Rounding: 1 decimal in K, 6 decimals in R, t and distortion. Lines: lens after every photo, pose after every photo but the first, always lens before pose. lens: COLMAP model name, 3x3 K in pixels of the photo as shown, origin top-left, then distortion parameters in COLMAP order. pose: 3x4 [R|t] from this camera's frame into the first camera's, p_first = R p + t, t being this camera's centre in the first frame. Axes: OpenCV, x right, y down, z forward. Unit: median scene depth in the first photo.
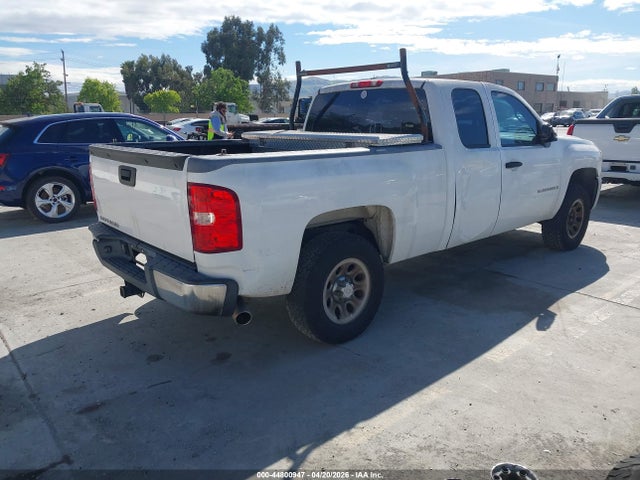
lens RADIAL K [[506.2, 0, 319.6], [0, 506.2, 244.8], [0, 0, 1]] dist [0.066532, -0.072207]
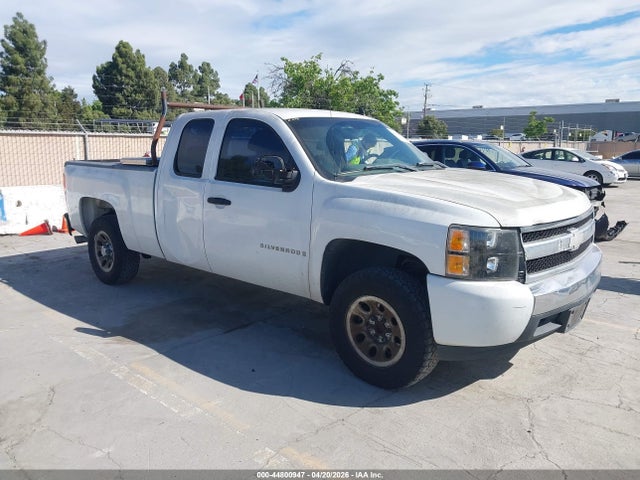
lens RADIAL K [[506.2, 0, 324.3], [0, 506.2, 238.2], [0, 0, 1]] dist [0.066532, -0.072207]
pose [[0.118066, 0.202052, -0.972232, 1.295306], [-0.234580, 0.957044, 0.170408, -0.293905], [0.964900, 0.207946, 0.160391, 1.069936]]
